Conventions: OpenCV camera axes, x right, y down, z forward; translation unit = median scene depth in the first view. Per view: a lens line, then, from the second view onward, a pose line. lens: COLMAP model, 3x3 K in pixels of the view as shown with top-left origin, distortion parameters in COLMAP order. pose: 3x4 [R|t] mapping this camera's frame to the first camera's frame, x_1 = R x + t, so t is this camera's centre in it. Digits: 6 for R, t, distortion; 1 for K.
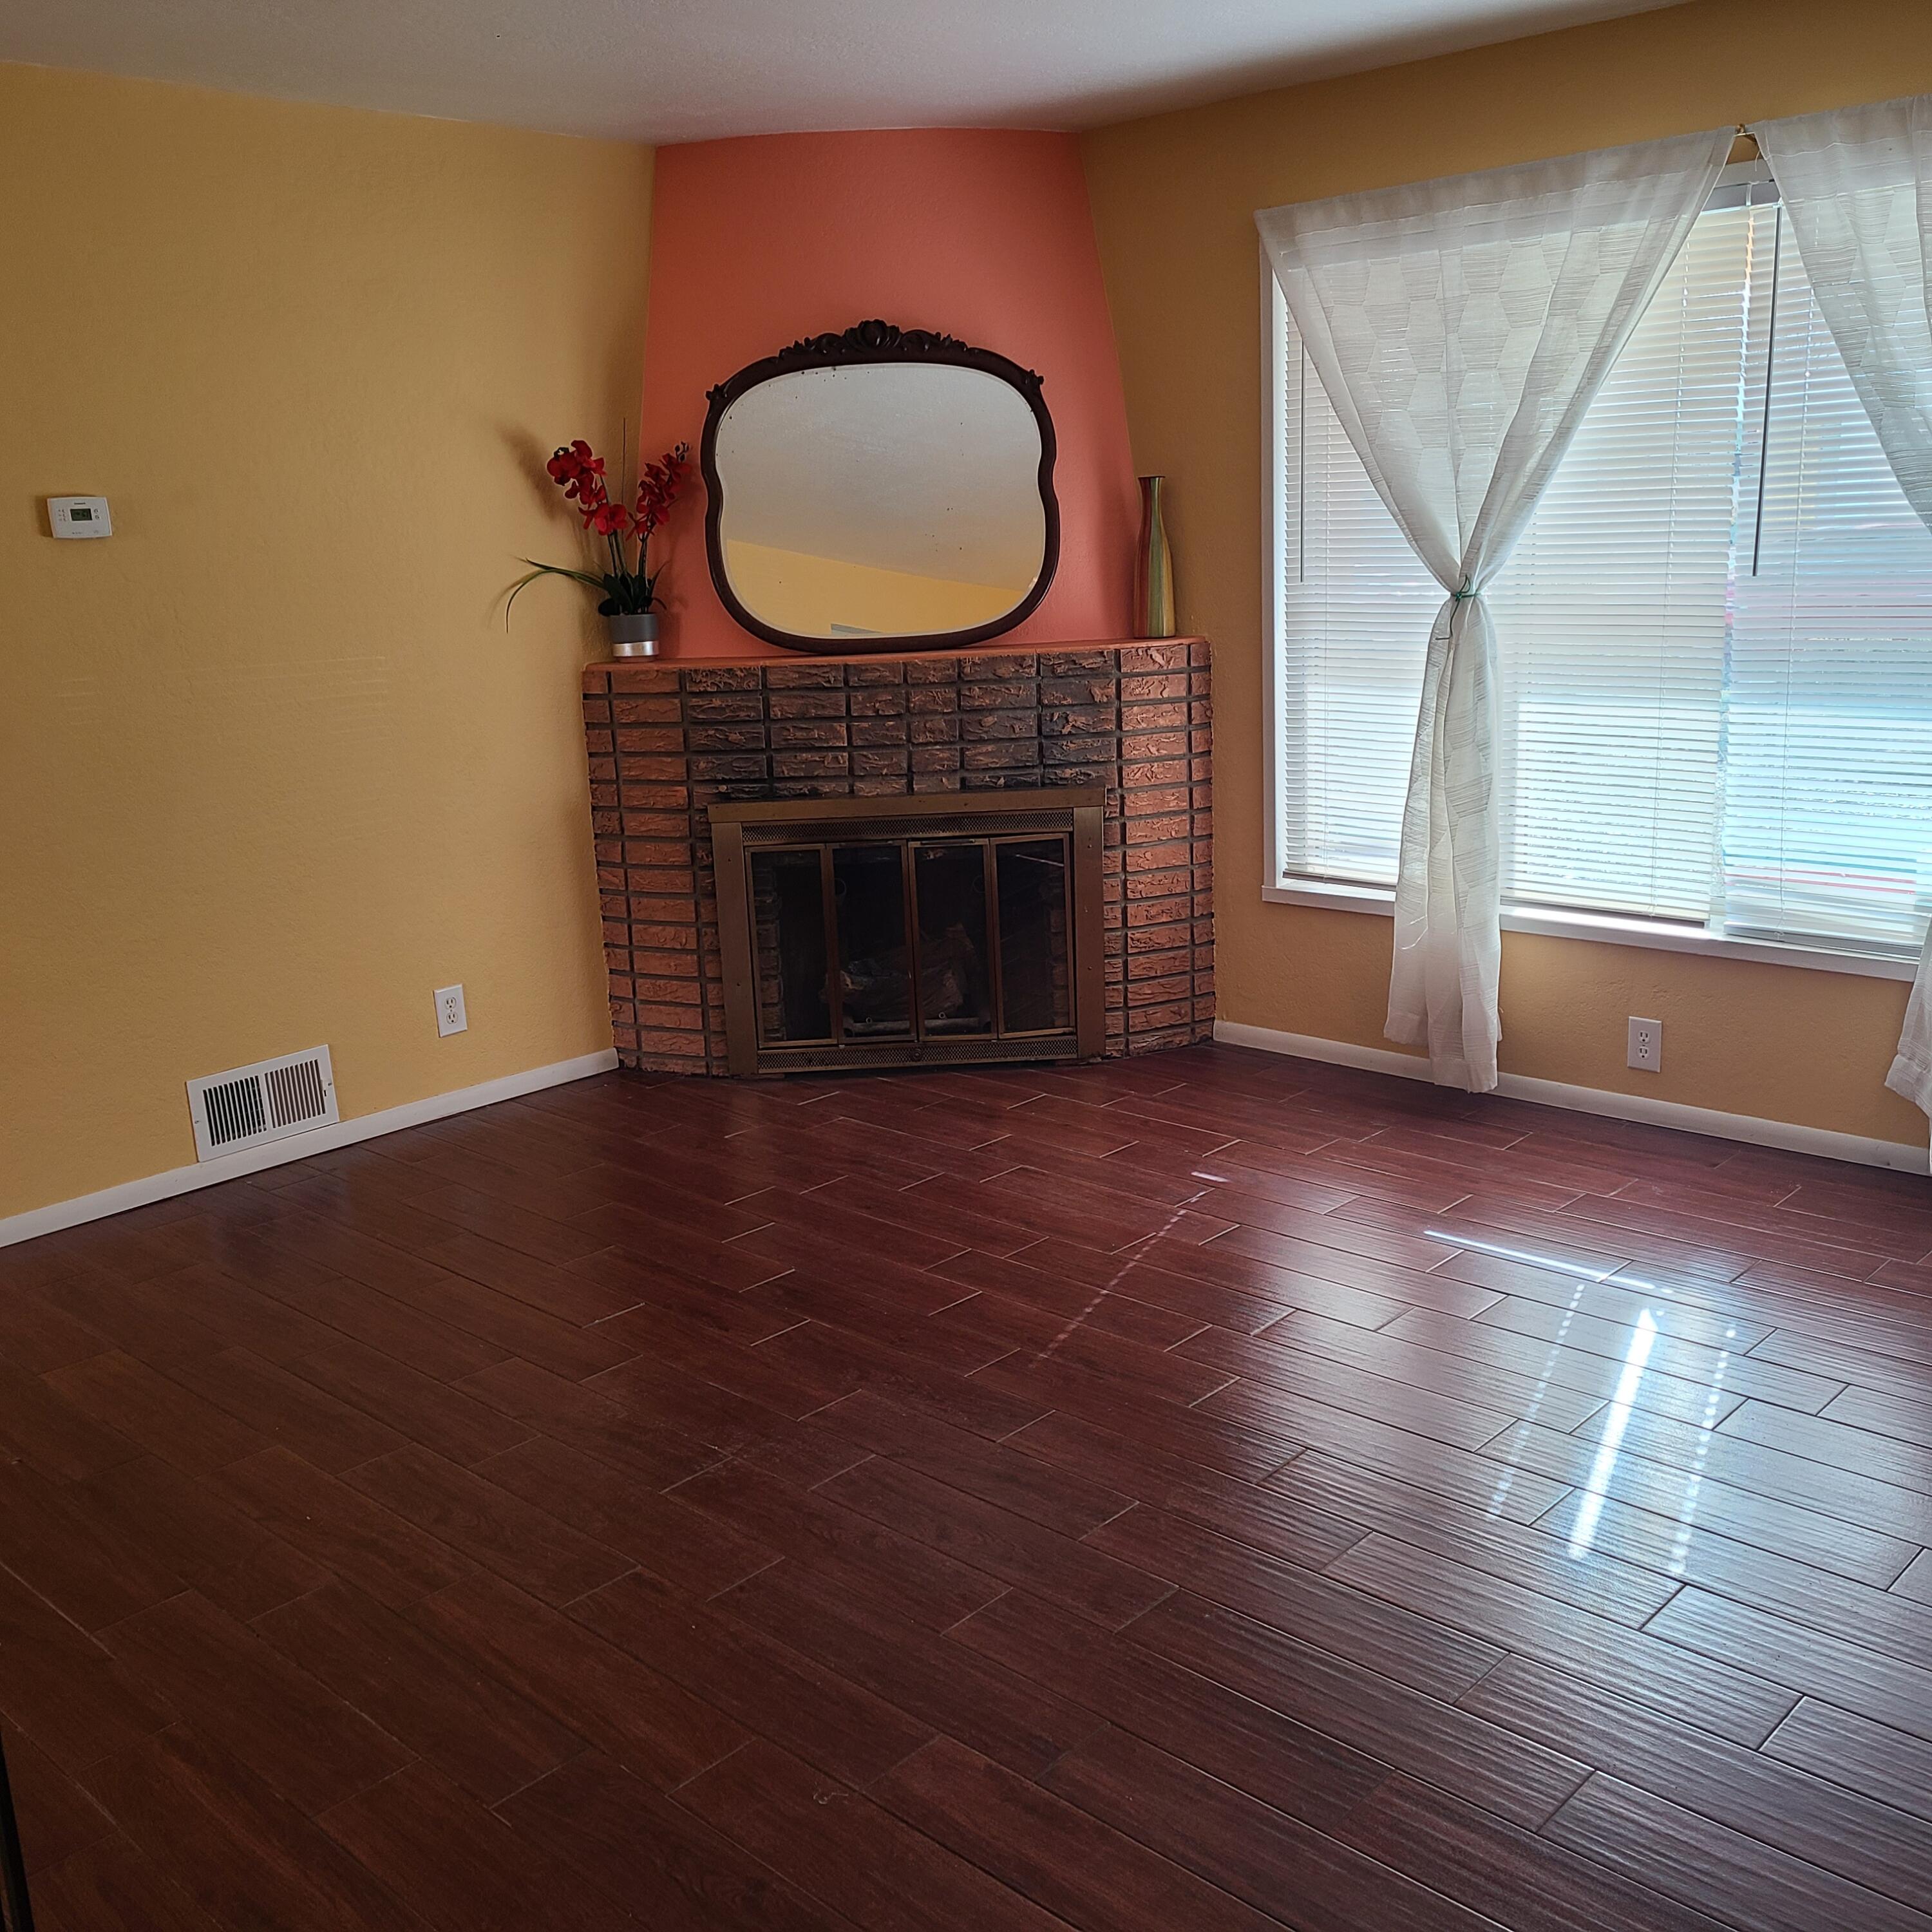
lens RADIAL K [[1916.3, 0, 966.2], [0, 1916.3, 1001.0], [0, 0, 1]] dist [0.039614, 0.000000]
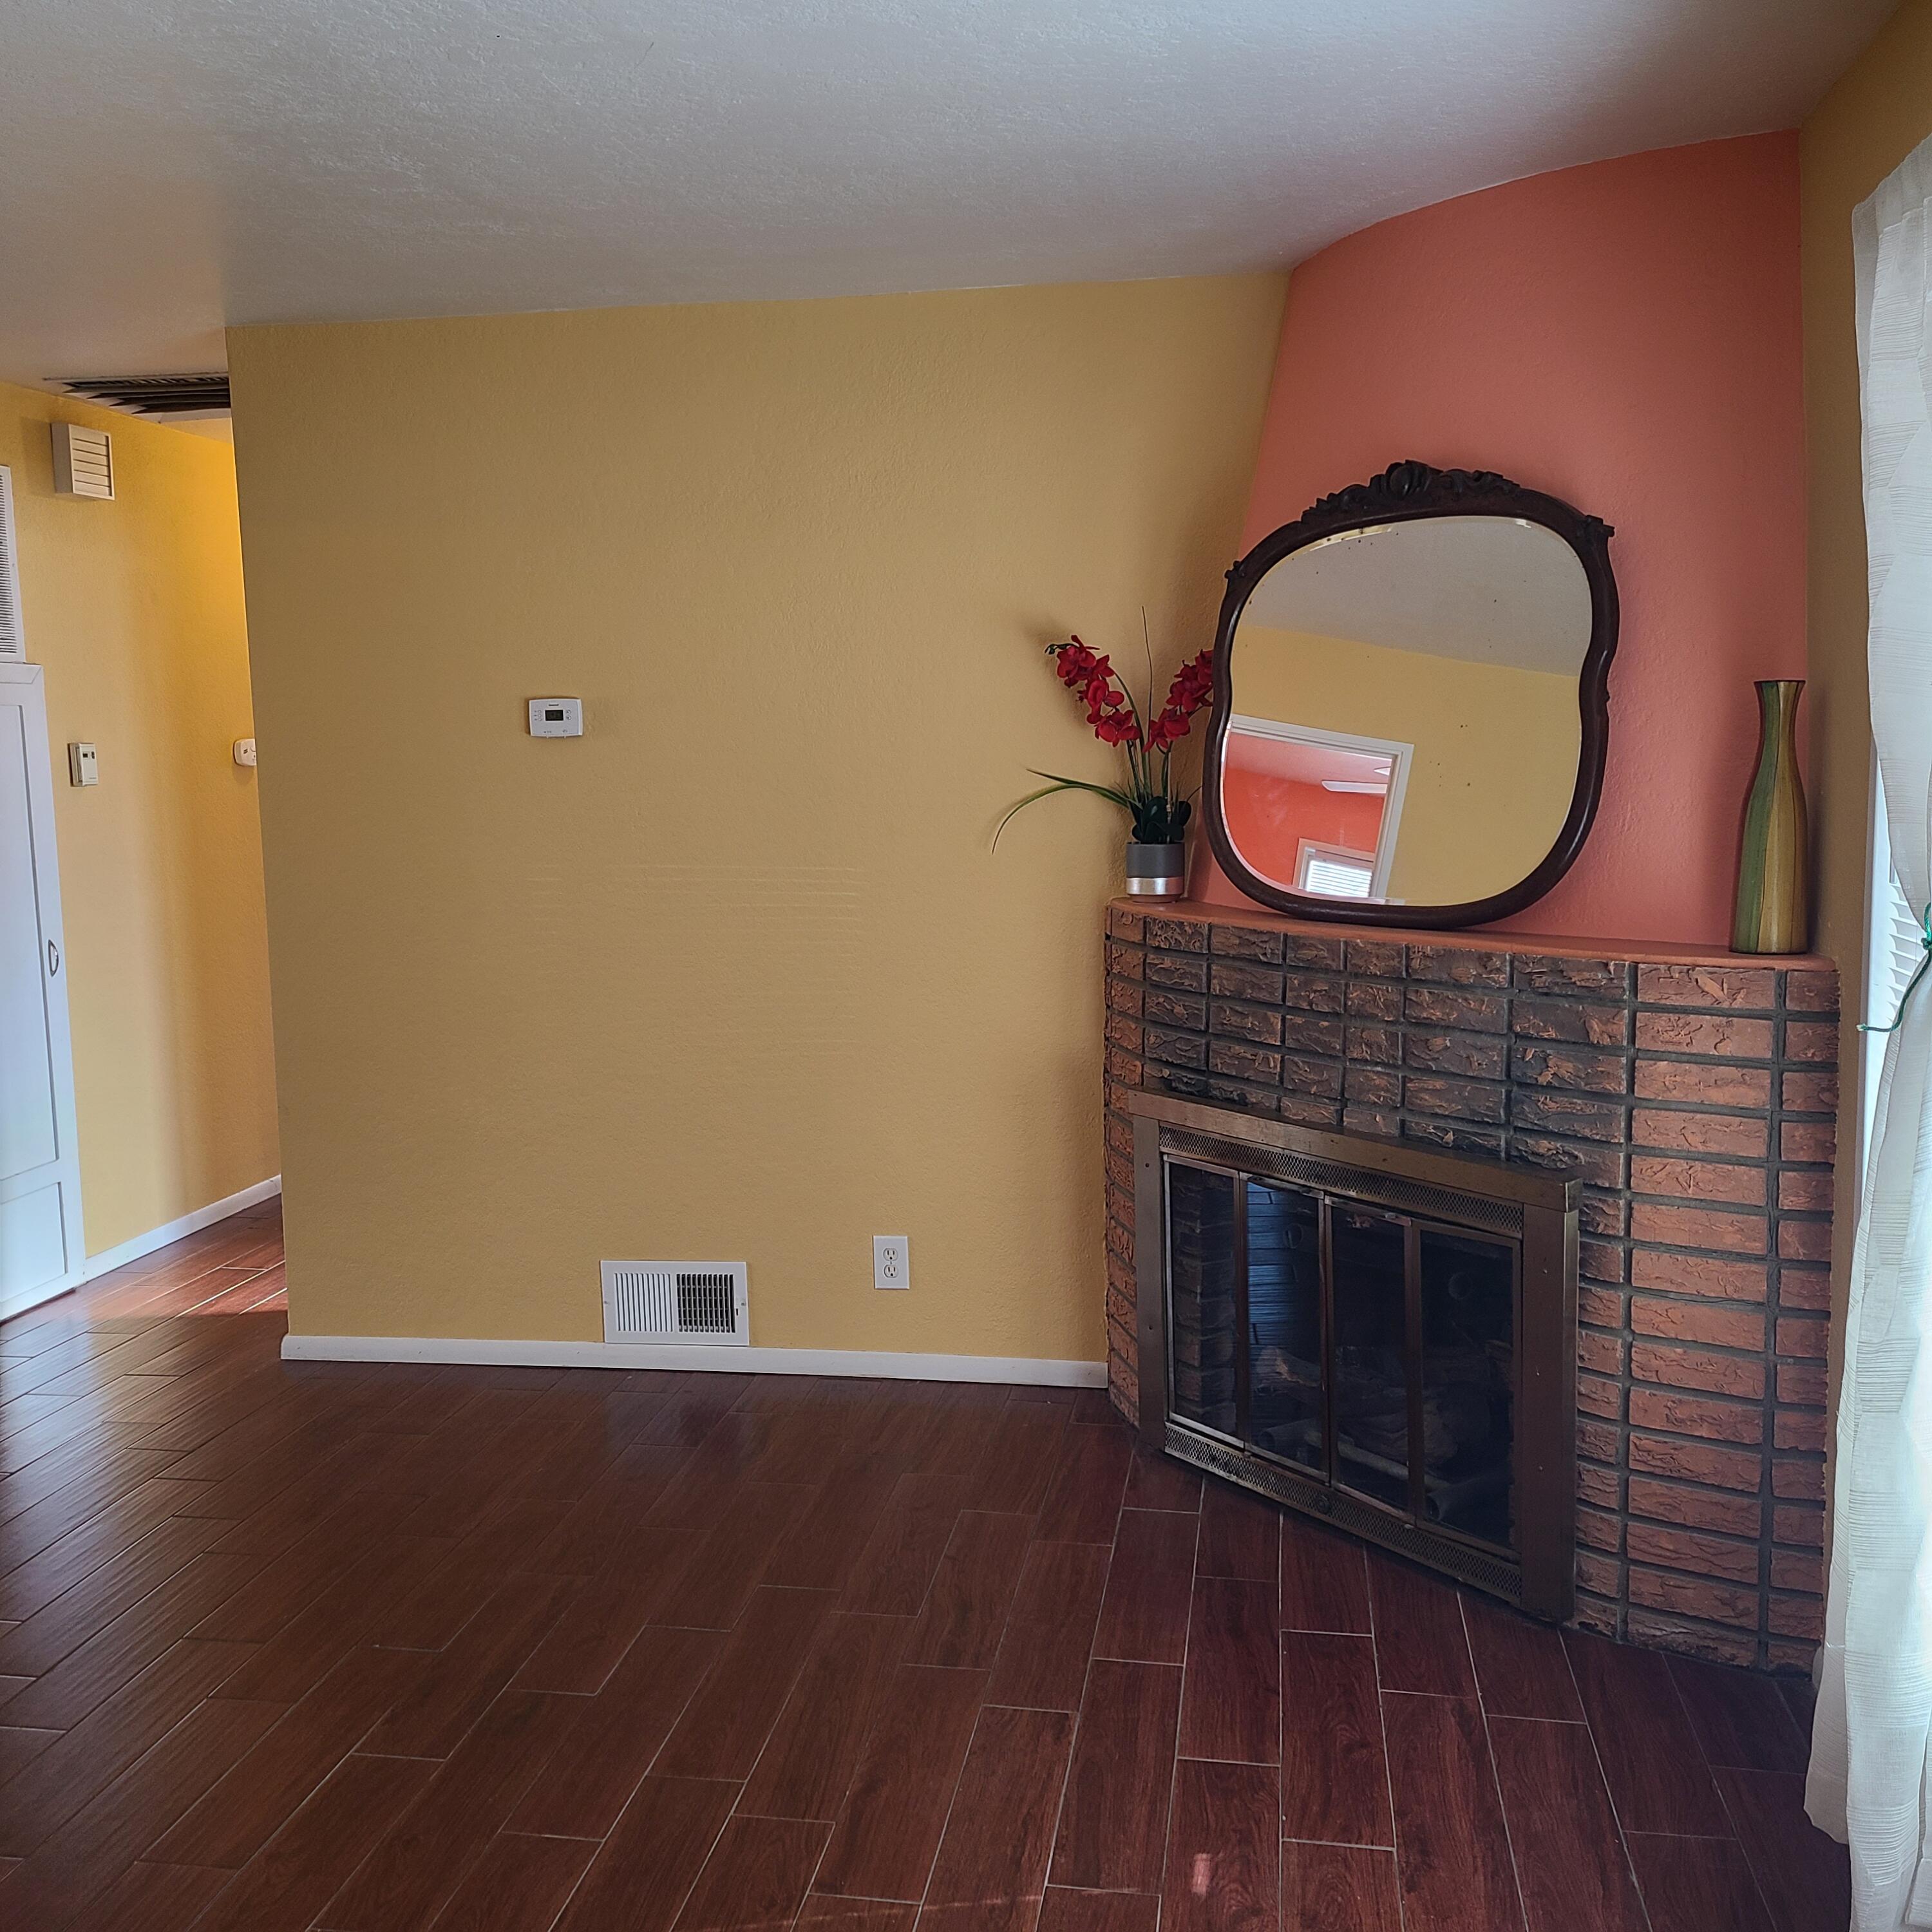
lens RADIAL K [[1916.3, 0, 963.0], [0, 1916.3, 985.8], [0, 0, 1]] dist [0.039614, 0.000000]
pose [[0.553616, 0.138513, -0.821172, 0.455367], [-0.216003, 0.976207, 0.019039, -0.142137], [0.804271, 0.166836, 0.570363, 0.490776]]
